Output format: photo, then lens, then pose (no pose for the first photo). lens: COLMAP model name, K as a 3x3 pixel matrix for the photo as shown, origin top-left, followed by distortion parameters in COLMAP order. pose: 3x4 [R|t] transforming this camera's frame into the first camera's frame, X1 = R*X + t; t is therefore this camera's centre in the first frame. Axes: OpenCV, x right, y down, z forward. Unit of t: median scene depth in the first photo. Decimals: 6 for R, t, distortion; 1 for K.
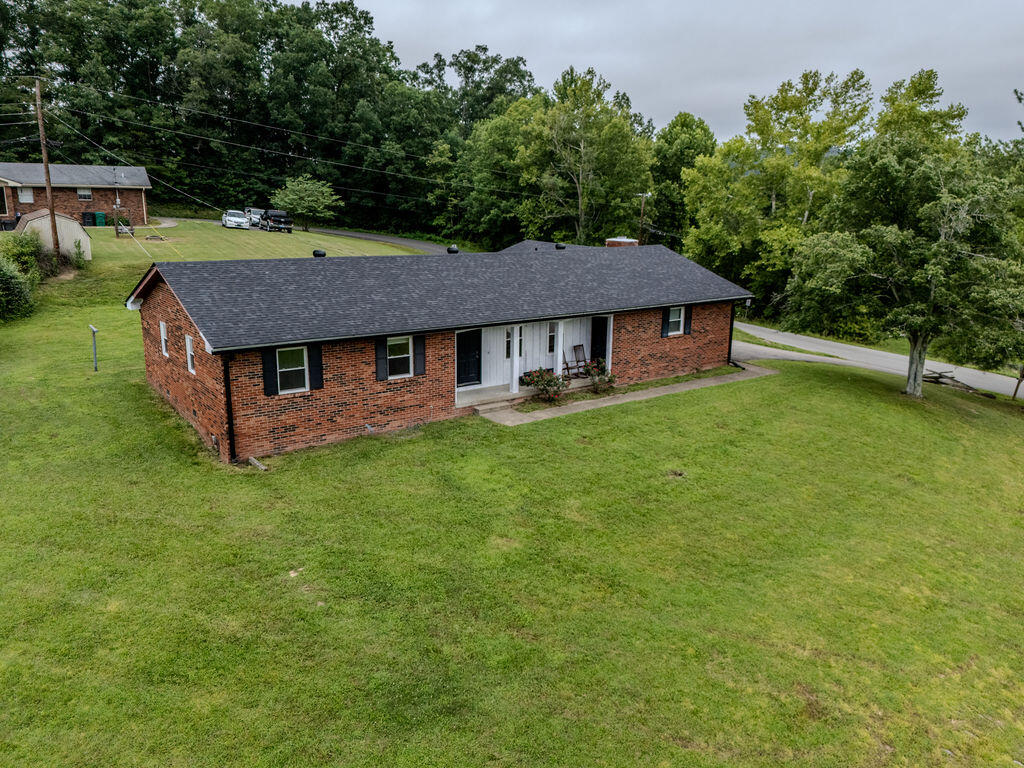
lens RADIAL K [[778.4, 0, 512.0], [0, 778.4, 384.0], [0, 0, 1]] dist [0.067683, -0.067082]
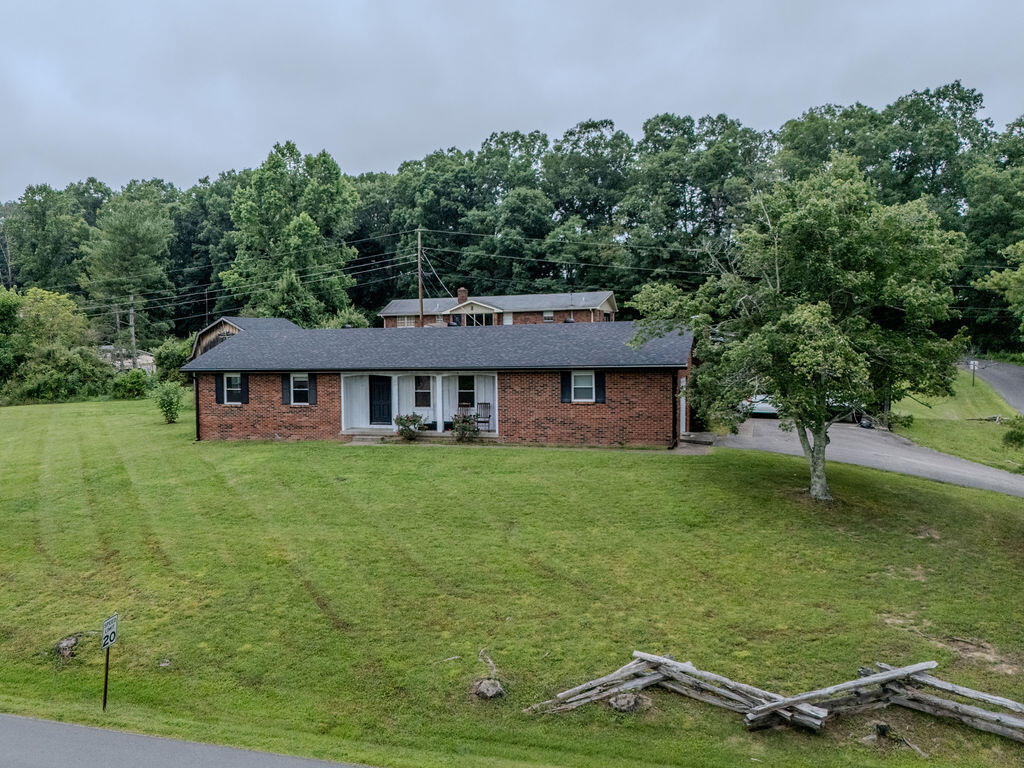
lens RADIAL K [[920.2, 0, 404.7], [0, 920.2, 387.4], [0, 0, 1]] dist [0.077167, -0.011053]
pose [[0.533848, 0.016899, -0.845412, 1.153715], [-0.174402, 0.980504, -0.090530, 0.067163], [0.827400, 0.195770, 0.526387, 0.228199]]
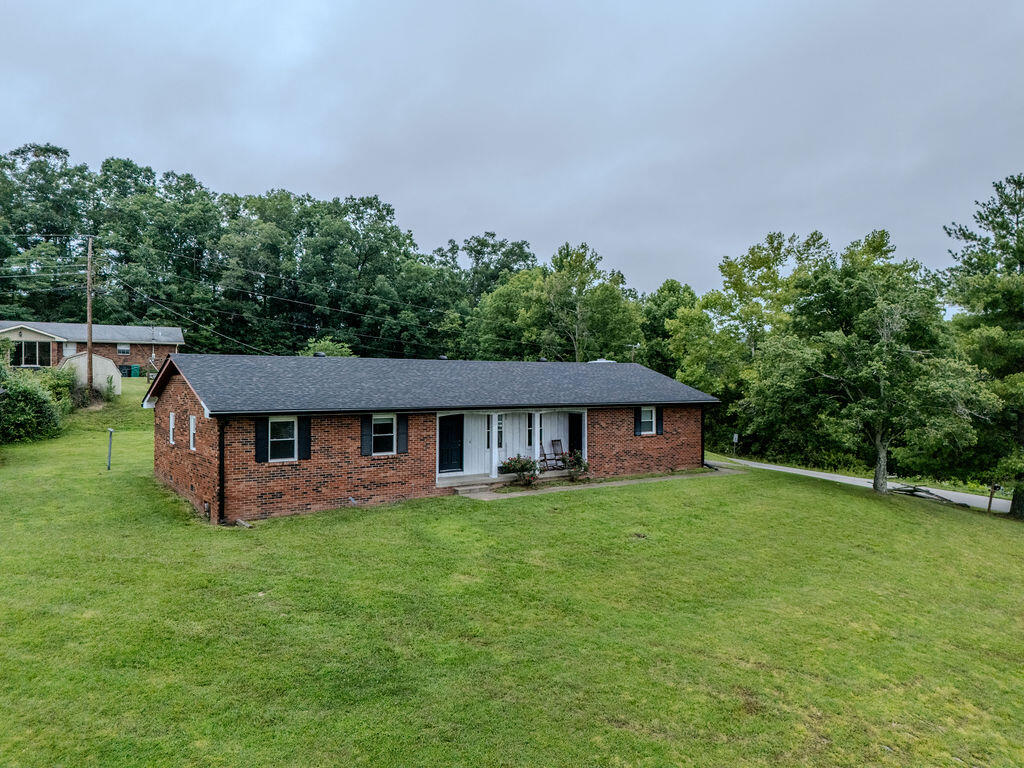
lens RADIAL K [[756.3, 0, 511.5], [0, 756.3, 382.9], [0, 0, 1]] dist [0.065164, -0.060244]
pose [[0.999743, -0.009713, -0.020464, 0.047356], [0.004769, 0.973411, -0.229016, 0.114899], [0.022144, 0.228859, 0.973208, -0.036037]]
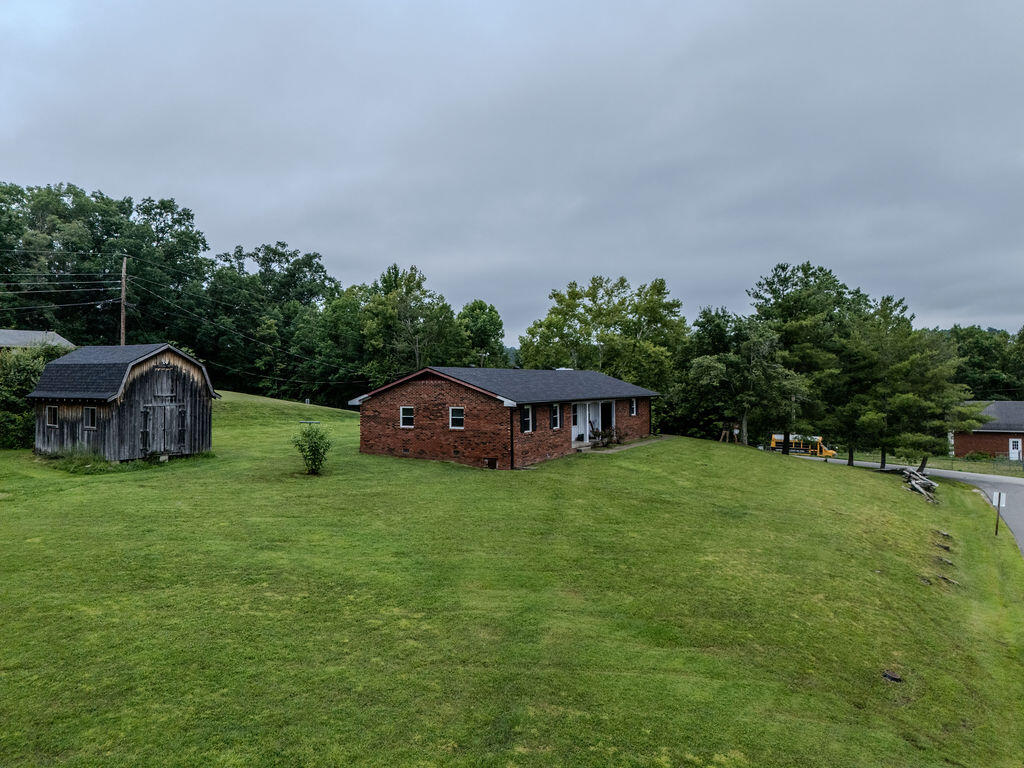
lens RADIAL K [[754.2, 0, 510.4], [0, 754.2, 384.7], [0, 0, 1]] dist [0.074428, -0.080179]
pose [[0.908591, -0.018517, 0.417276, -0.802360], [0.112214, 0.973111, -0.201156, 0.192621], [-0.402331, 0.229593, 0.886238, -0.425085]]
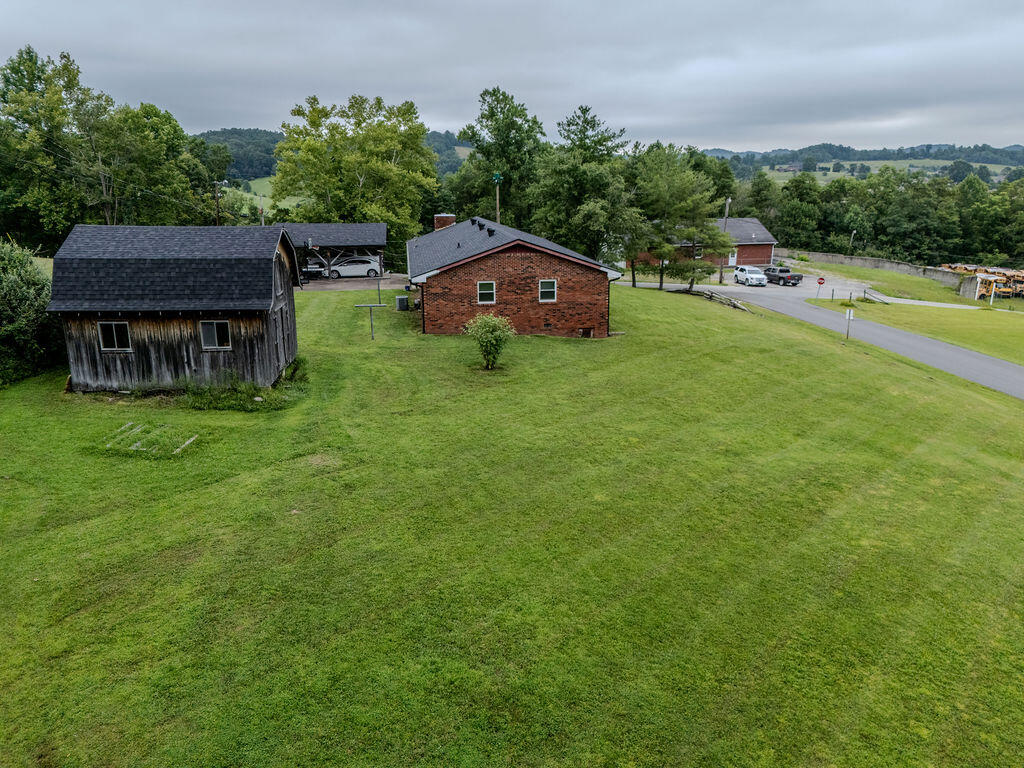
lens RADIAL K [[756.3, 0, 511.5], [0, 756.3, 382.9], [0, 0, 1]] dist [0.065164, -0.060244]
pose [[0.477566, -0.244489, 0.843893, -1.526690], [0.214698, 0.963857, 0.157746, -0.097167], [-0.851960, 0.105848, 0.512796, 0.200637]]
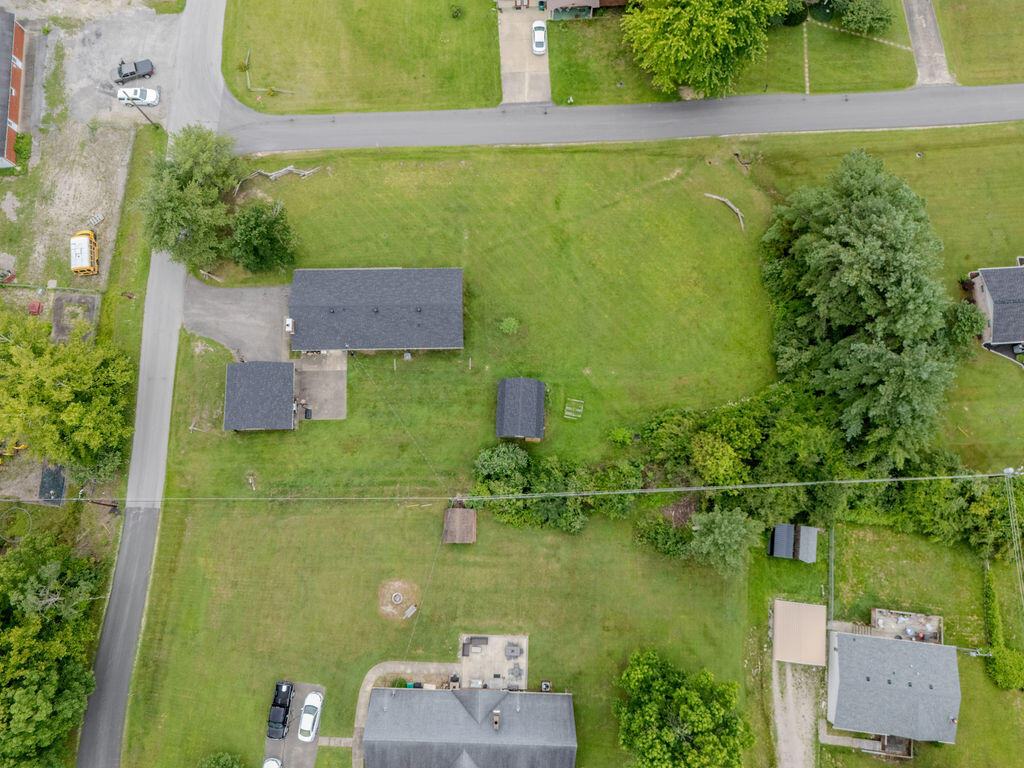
lens RADIAL K [[756.3, 0, 511.5], [0, 756.3, 382.9], [0, 0, 1]] dist [0.065164, -0.060244]
pose [[-0.815404, -0.570504, 0.098189, -1.084801], [0.135454, -0.023124, 0.990514, -3.431580], [-0.562822, 0.820969, 0.096132, 0.667425]]
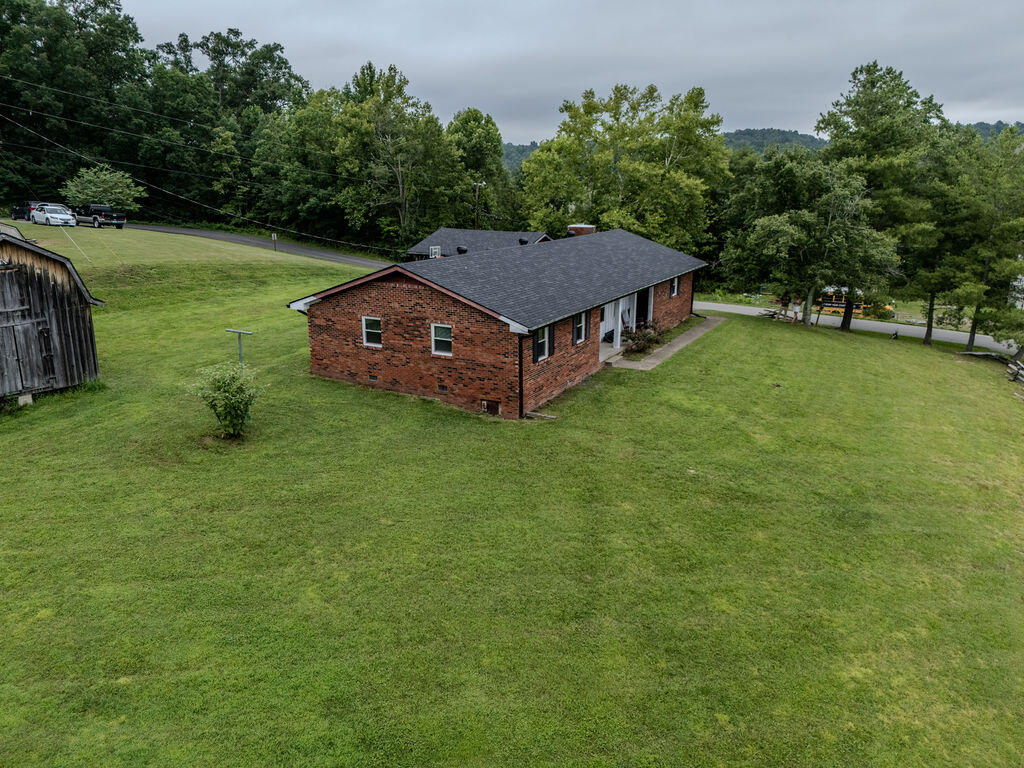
lens RADIAL K [[756.3, 0, 511.5], [0, 756.3, 382.9], [0, 0, 1]] dist [0.065164, -0.060244]
pose [[0.906557, -0.122583, 0.403892, -0.639720], [0.110139, 0.992448, 0.054001, -0.017853], [-0.407461, -0.004471, 0.913212, -0.082556]]
